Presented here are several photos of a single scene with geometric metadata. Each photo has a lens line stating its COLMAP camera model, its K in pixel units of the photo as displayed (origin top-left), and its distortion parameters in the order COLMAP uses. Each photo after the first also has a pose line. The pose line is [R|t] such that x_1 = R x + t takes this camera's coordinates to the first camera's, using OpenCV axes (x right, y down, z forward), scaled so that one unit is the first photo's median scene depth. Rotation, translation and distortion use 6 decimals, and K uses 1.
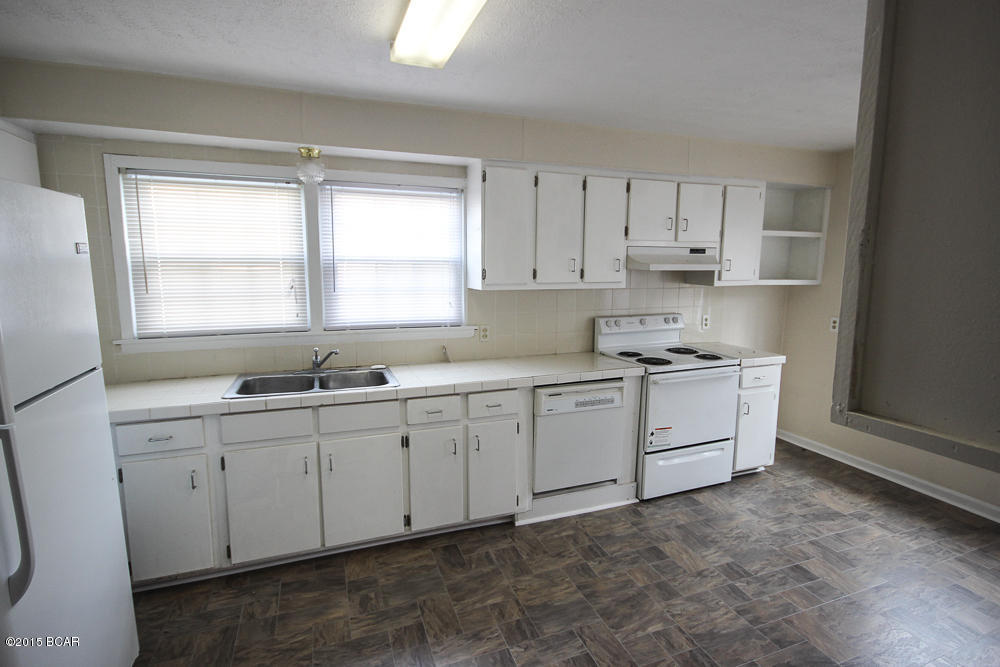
lens RADIAL K [[484.3, 0, 500.0], [0, 484.3, 333.5], [0, 0, 1]] dist [0.001360, -0.000719]
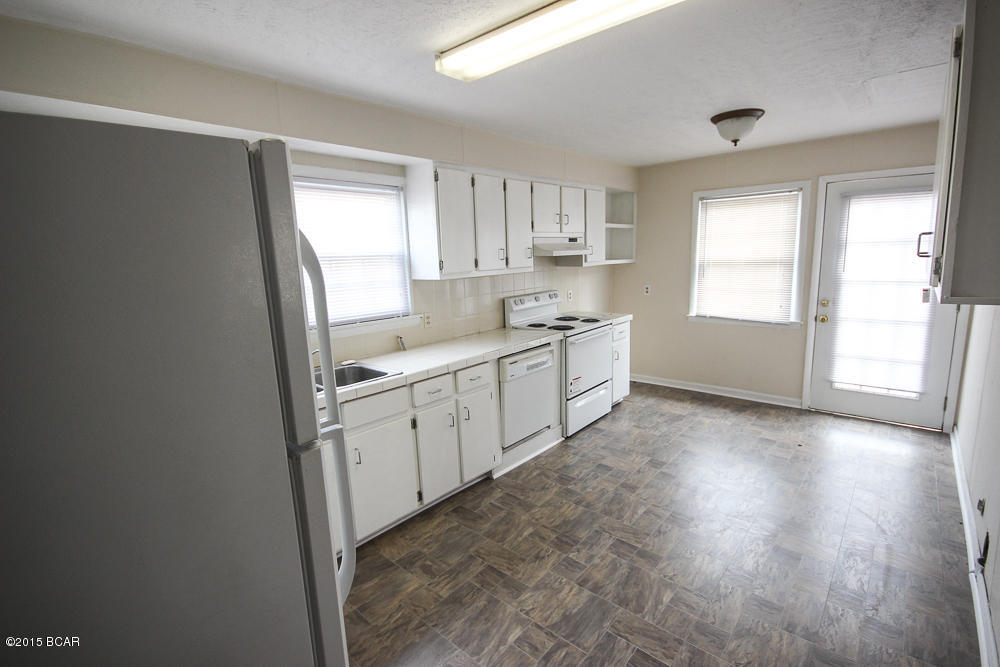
lens RADIAL K [[459.4, 0, 500.0], [0, 459.4, 333.5], [0, 0, 1]] dist [-0.000237, -0.000065]
pose [[0.883998, -0.117476, 0.452489, -0.387861], [0.108475, 0.993039, 0.045894, -0.000631], [-0.454731, 0.008514, 0.890588, 0.003775]]
